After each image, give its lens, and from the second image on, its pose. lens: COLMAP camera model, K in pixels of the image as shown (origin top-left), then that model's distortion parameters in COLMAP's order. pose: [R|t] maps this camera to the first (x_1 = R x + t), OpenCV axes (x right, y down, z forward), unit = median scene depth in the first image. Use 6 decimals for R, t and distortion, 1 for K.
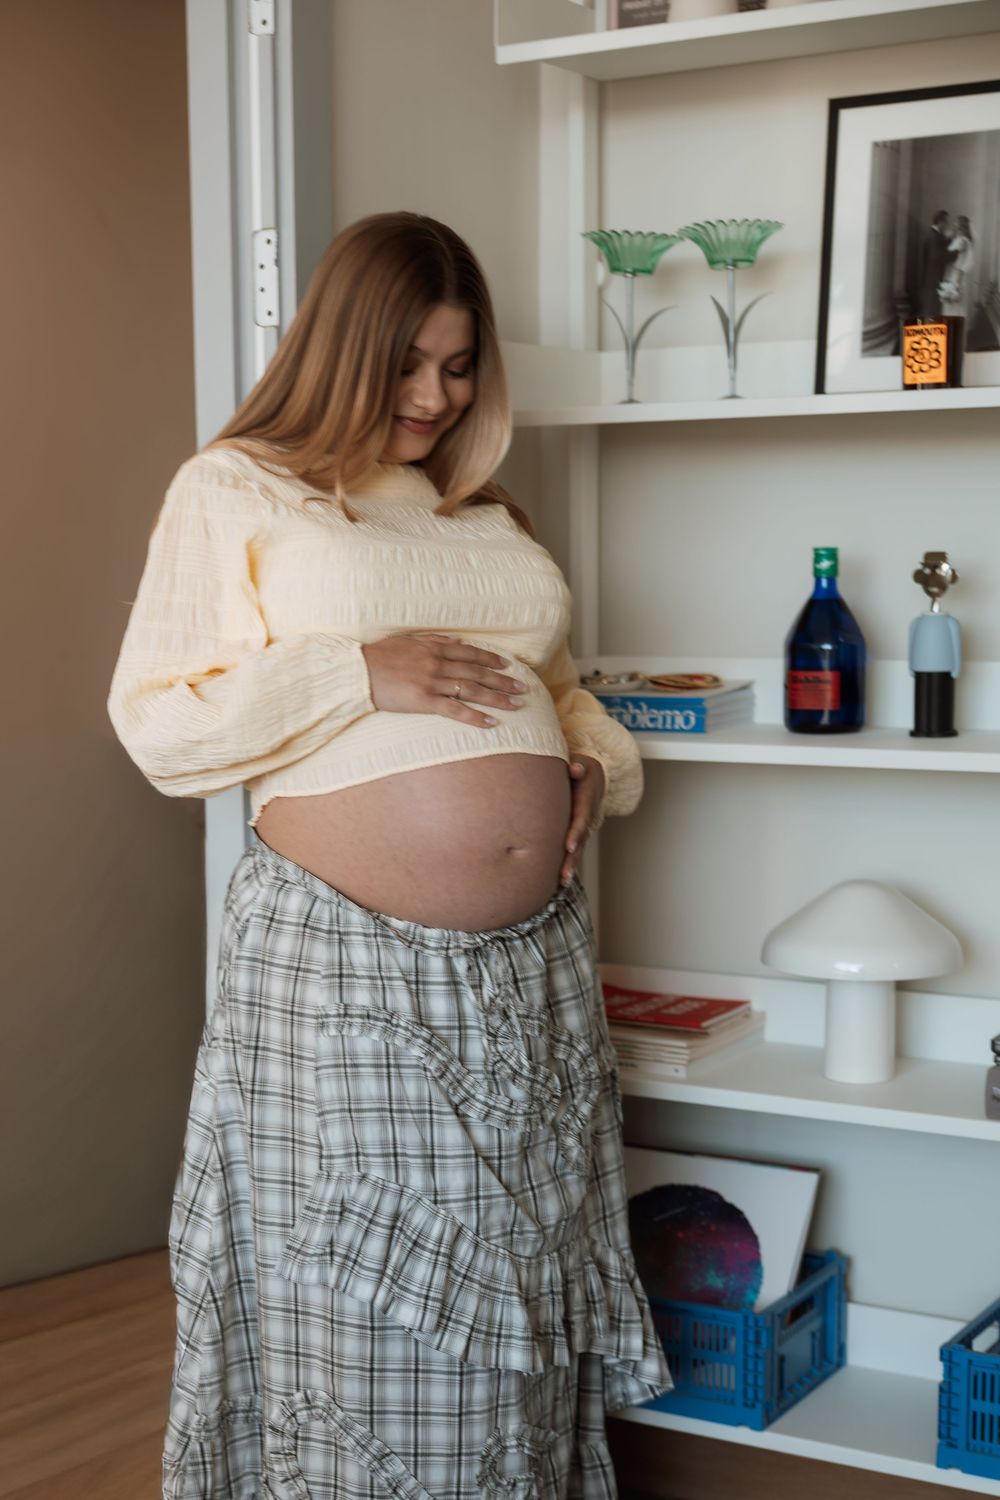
lens RADIAL K [[2388.9, 0, 358.1], [0, 2388.9, 945.6], [0, 0, 1]] dist [-0.017253, 0.000000]
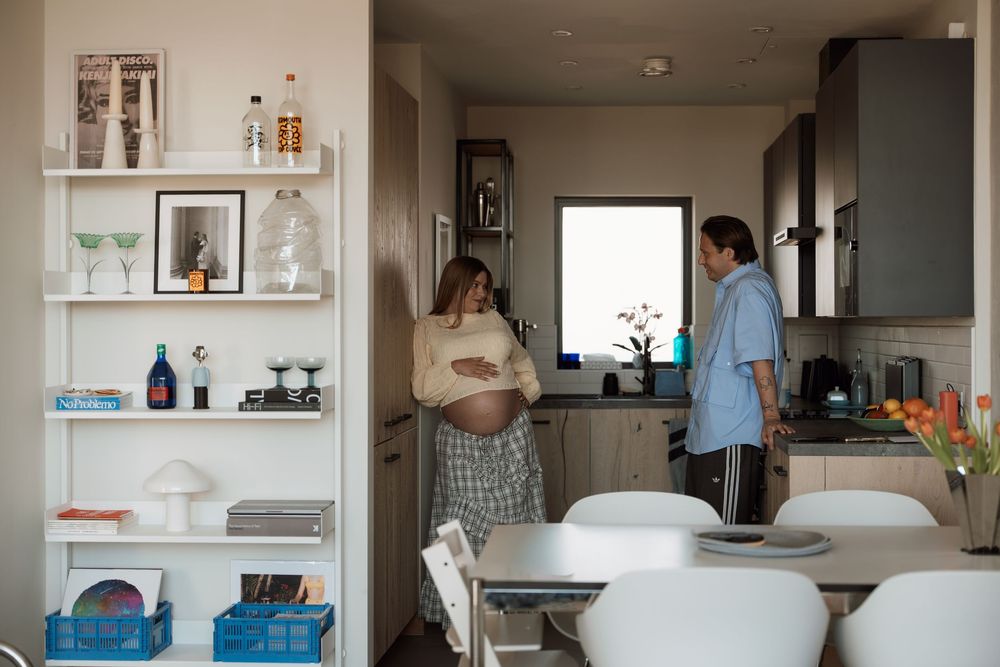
lens RADIAL K [[1773.1, 0, 500.4], [0, 1773.1, 333.1], [0, 0, 1]] dist [0.026023, 0.000000]
pose [[0.886577, 0.013194, 0.462393, -0.429184], [0.066367, 0.985624, -0.155372, 0.178277], [-0.457796, 0.168437, 0.872956, -1.050848]]
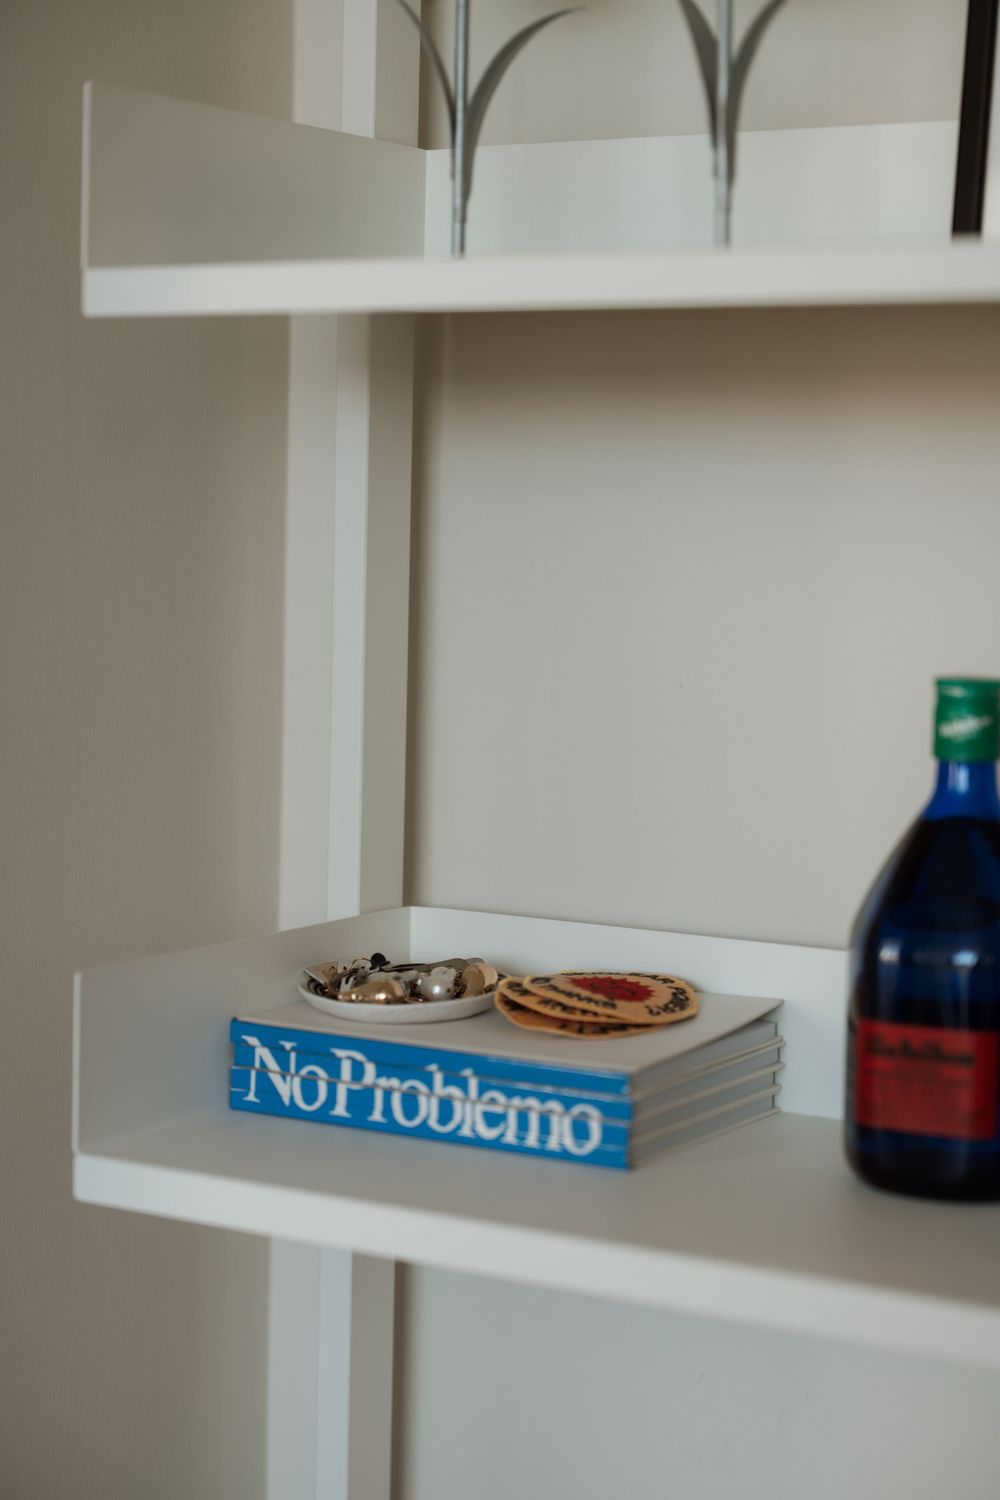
lens RADIAL K [[2903.9, 0, 503.3], [0, 2903.9, 745.2], [0, 0, 1]] dist [0.049427, 0.000000]
pose [[0.999226, 0.039253, 0.002394, 0.125461], [-0.038876, 0.995147, -0.090399, -0.114881], [-0.005931, 0.090236, 0.995903, 0.565990]]
